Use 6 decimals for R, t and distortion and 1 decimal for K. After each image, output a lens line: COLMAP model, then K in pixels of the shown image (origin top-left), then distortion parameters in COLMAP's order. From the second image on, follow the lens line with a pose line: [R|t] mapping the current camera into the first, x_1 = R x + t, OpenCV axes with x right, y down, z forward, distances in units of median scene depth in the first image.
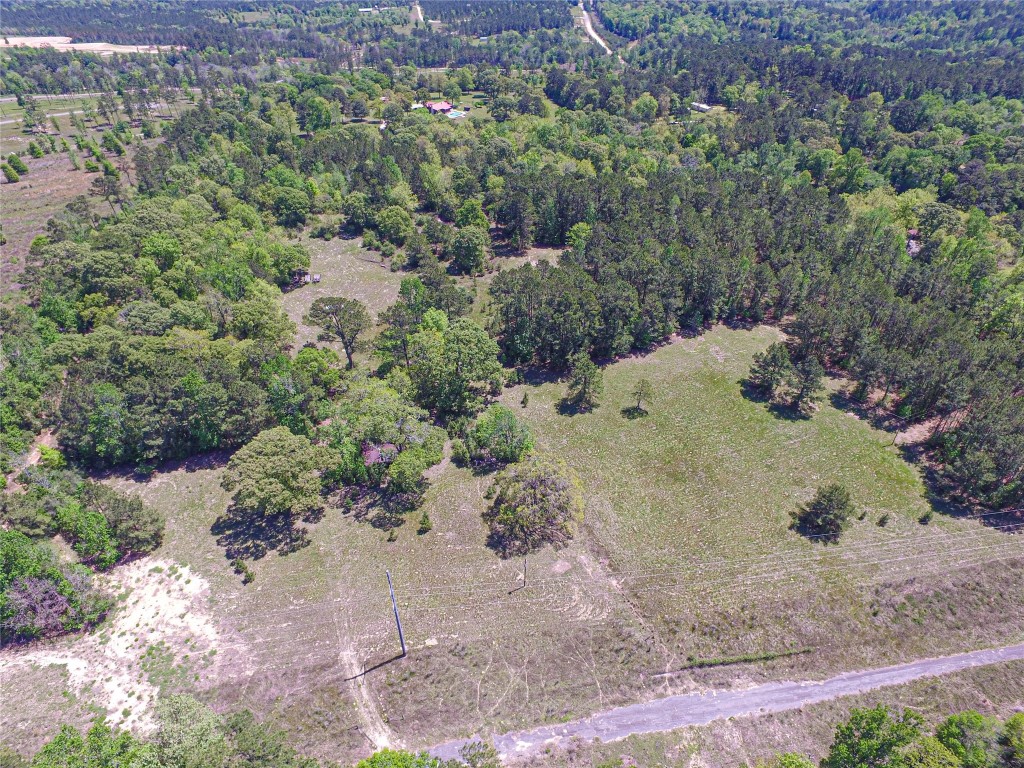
lens RADIAL K [[597.8, 0, 514.4], [0, 597.8, 383.3], [0, 0, 1]] dist [0.000380, 0.000408]
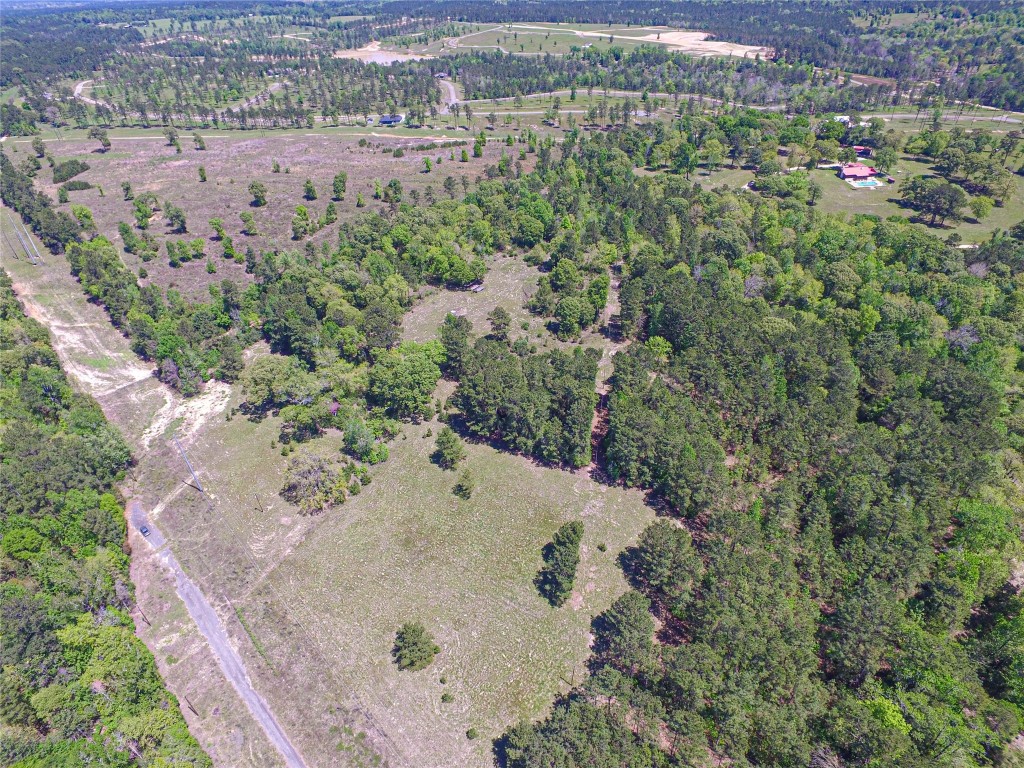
lens RADIAL K [[599.1, 0, 512.0], [0, 599.1, 384.0], [0, 0, 1]] dist [-0.007519, 0.009796]
pose [[0.564130, 0.469639, -0.679114, 0.945831], [-0.452315, 0.863870, 0.221675, -0.431659], [0.690774, 0.182120, 0.699760, 0.220650]]
